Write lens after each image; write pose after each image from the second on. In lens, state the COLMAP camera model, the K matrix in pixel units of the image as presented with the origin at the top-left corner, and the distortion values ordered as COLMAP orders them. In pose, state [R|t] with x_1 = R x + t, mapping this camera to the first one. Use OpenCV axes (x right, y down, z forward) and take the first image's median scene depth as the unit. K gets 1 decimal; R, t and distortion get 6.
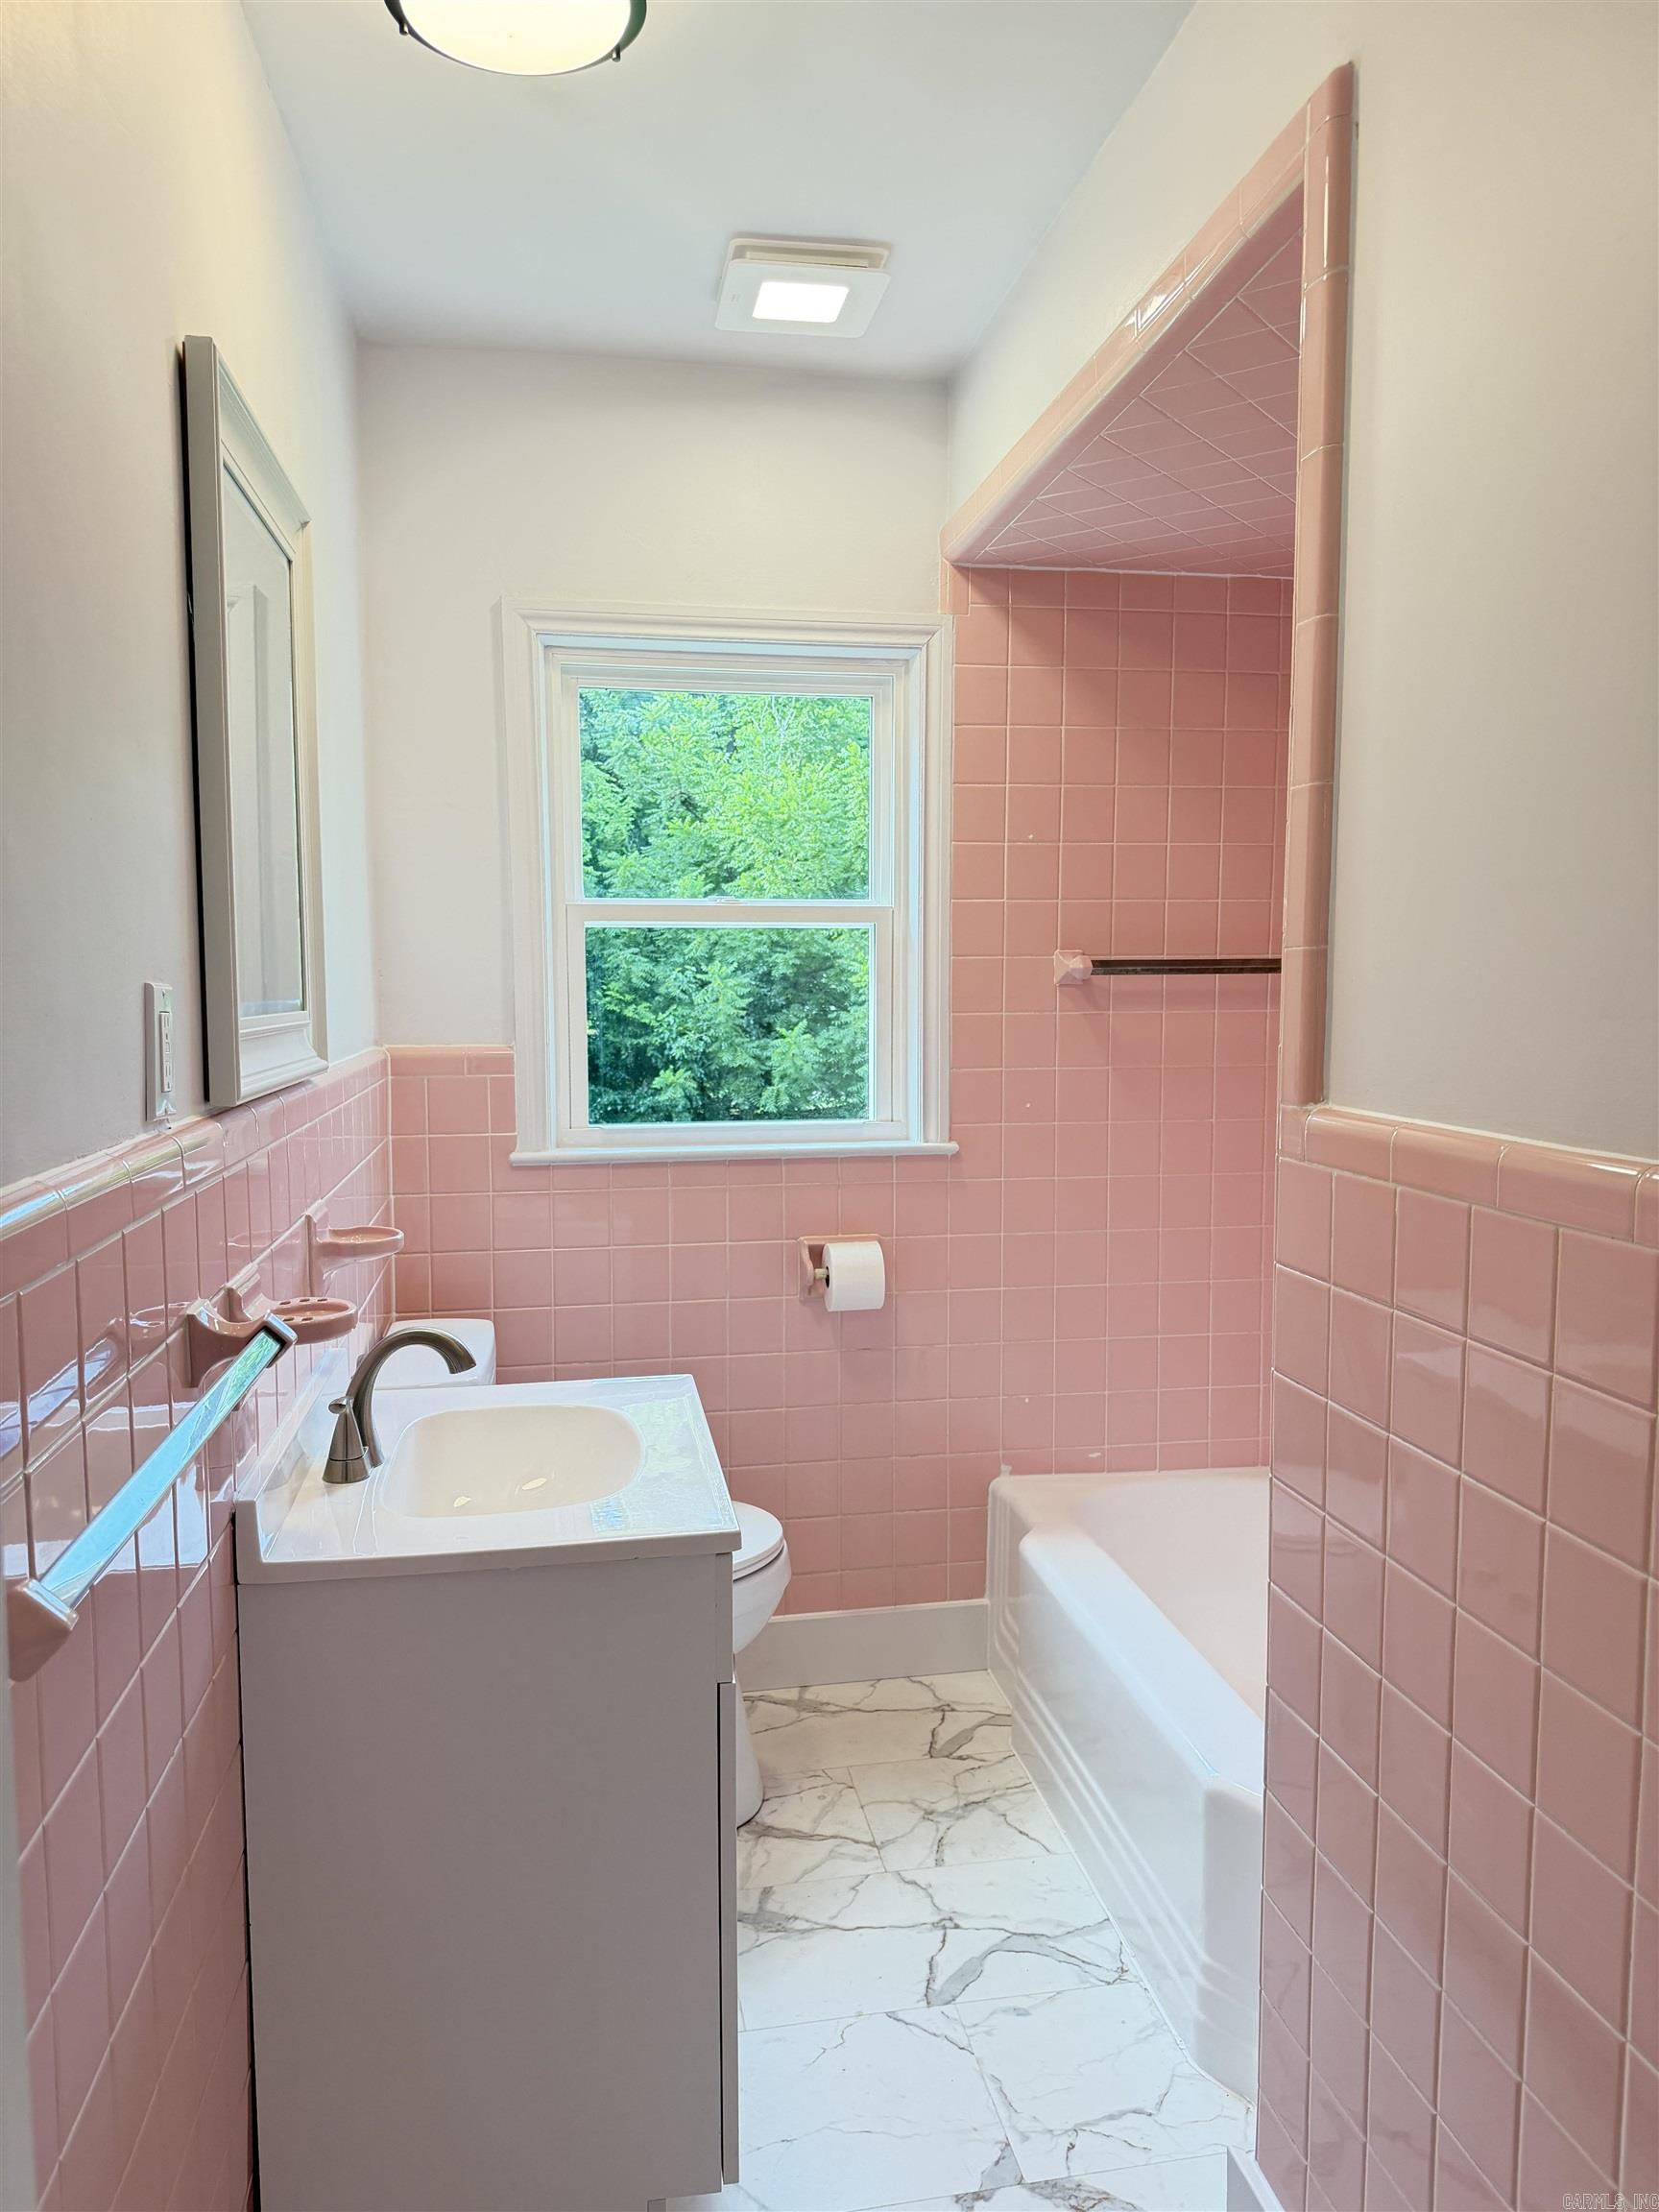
lens RADIAL K [[1559.8, 0, 829.5], [0, 1559.8, 1106.0], [0, 0, 1]] dist [-0.001211, -0.010348]
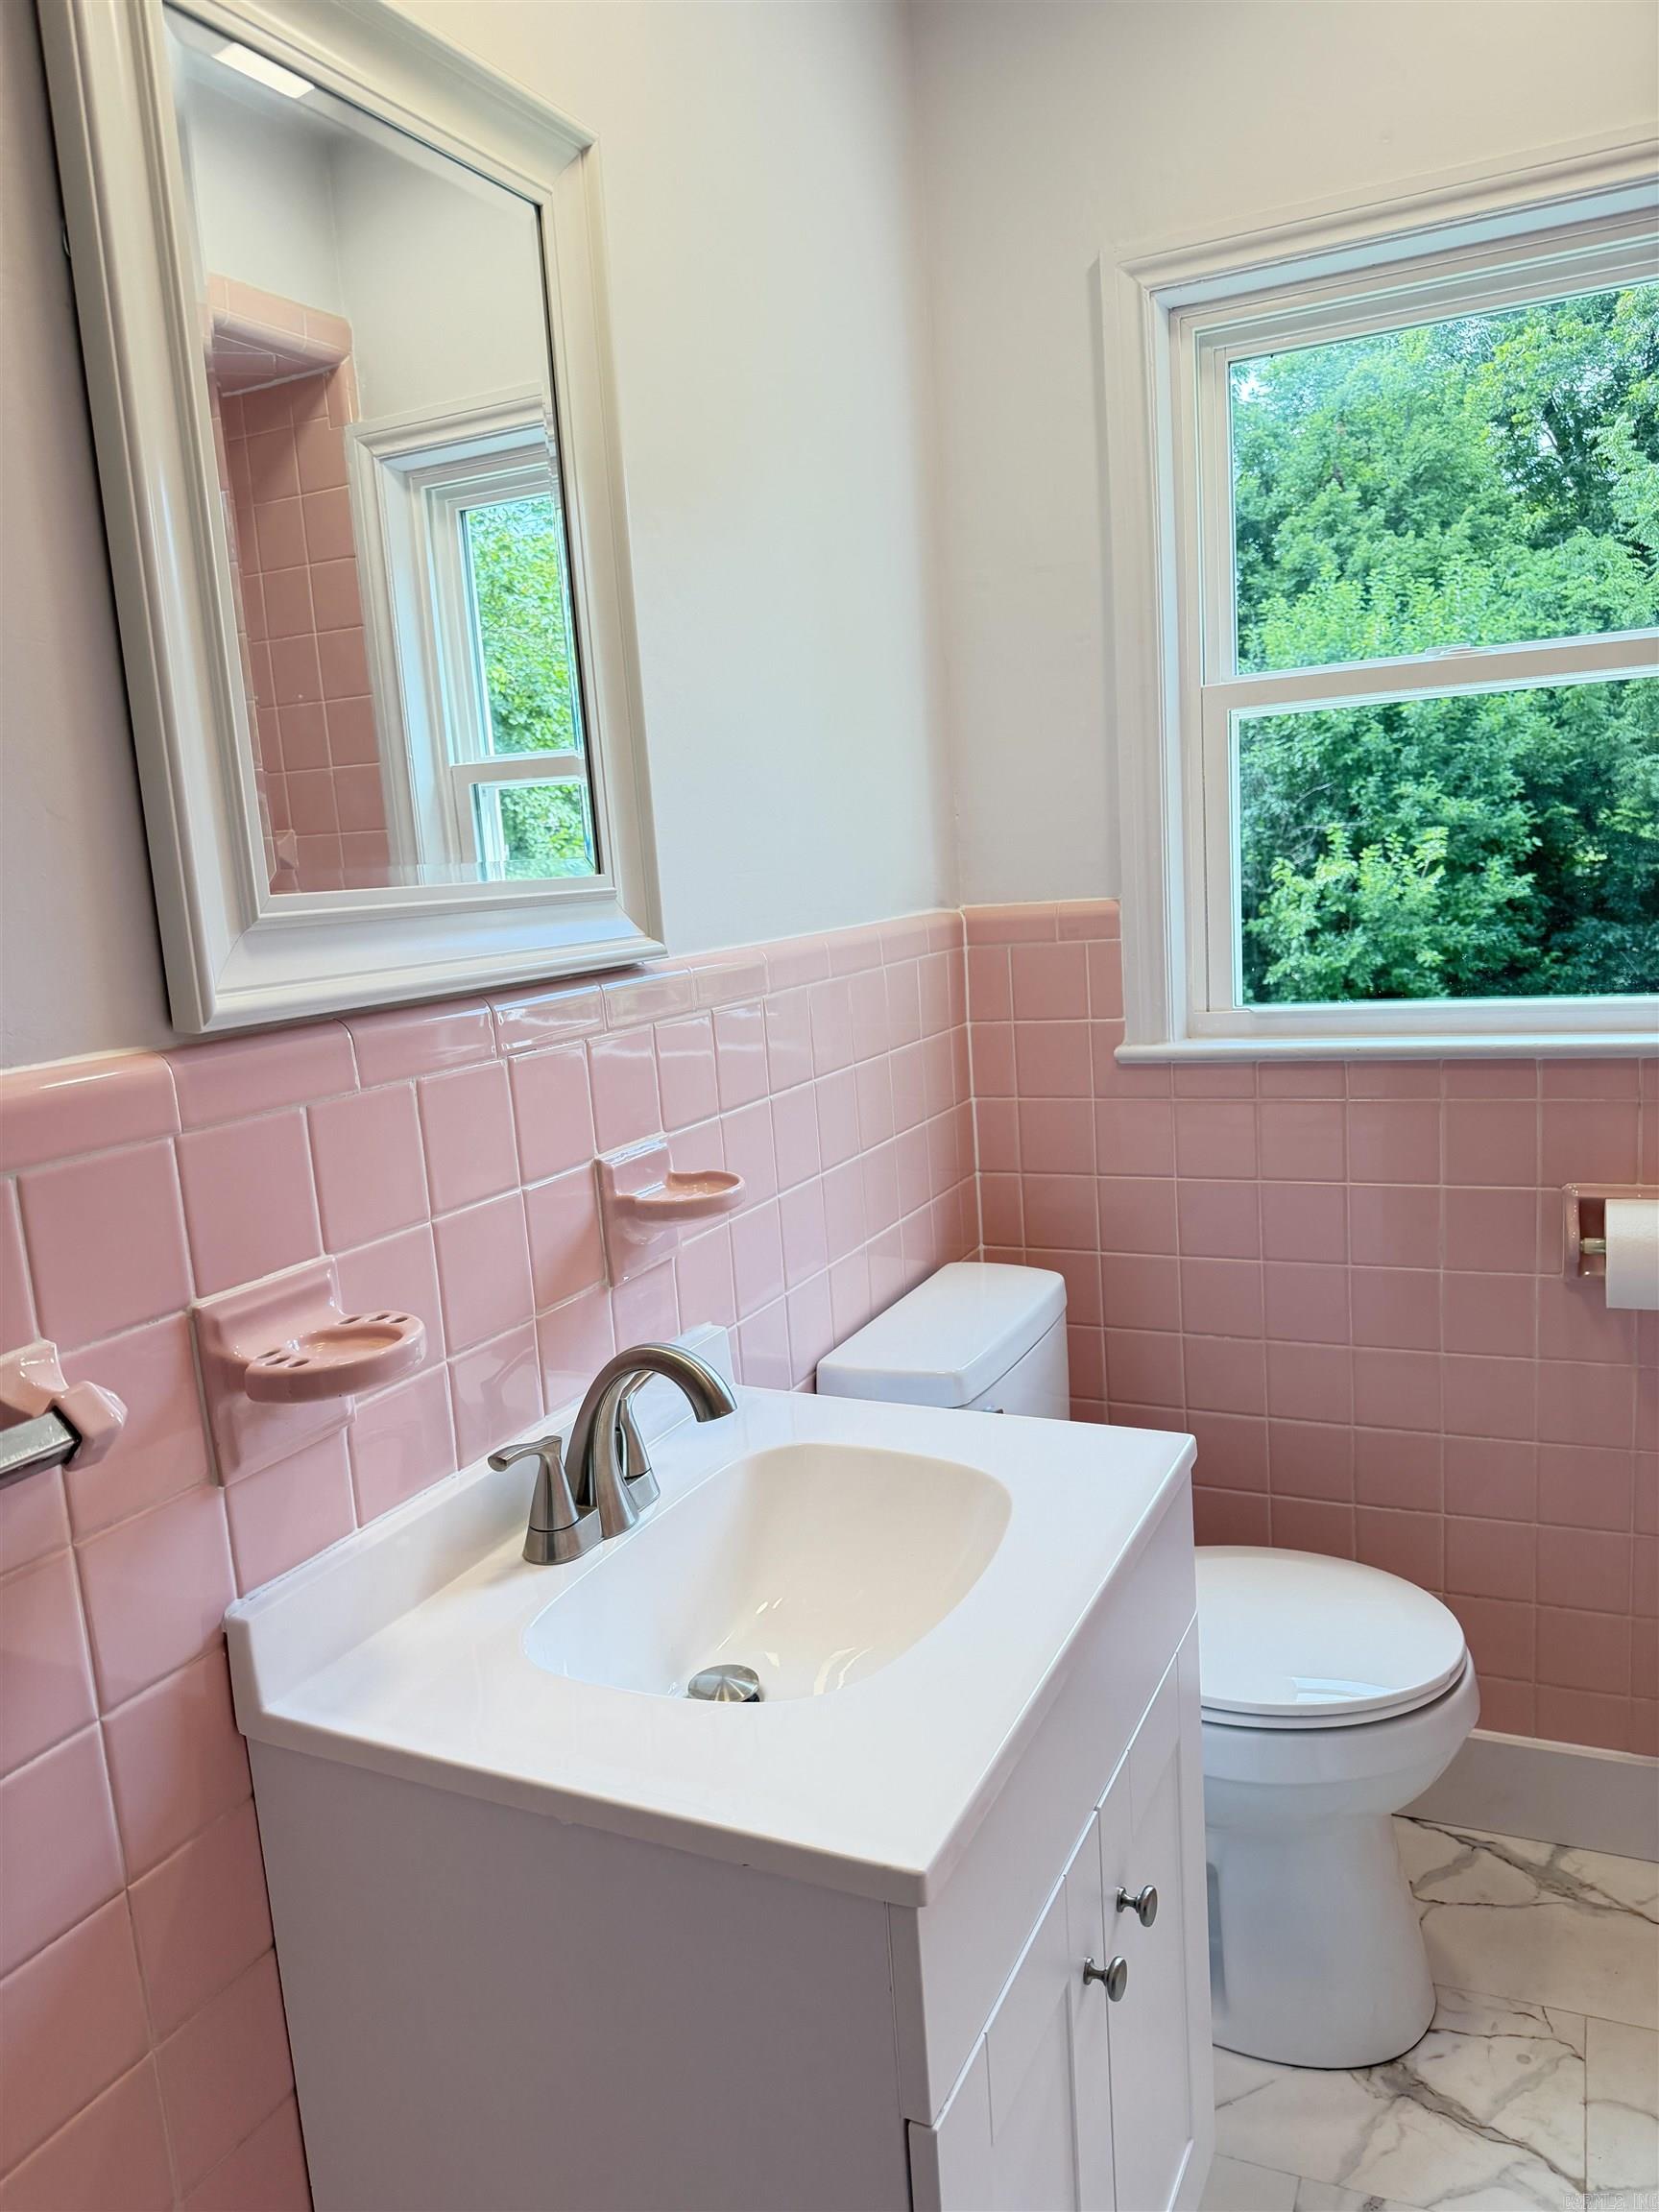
lens RADIAL K [[1559.8, 0, 829.5], [0, 1559.8, 1106.0], [0, 0, 1]] dist [-0.001211, -0.010348]
pose [[0.808697, 0.044922, -0.586507, 0.115936], [0.015931, 0.995041, 0.098180, -0.015983], [0.588009, -0.088741, 0.803971, 0.331823]]
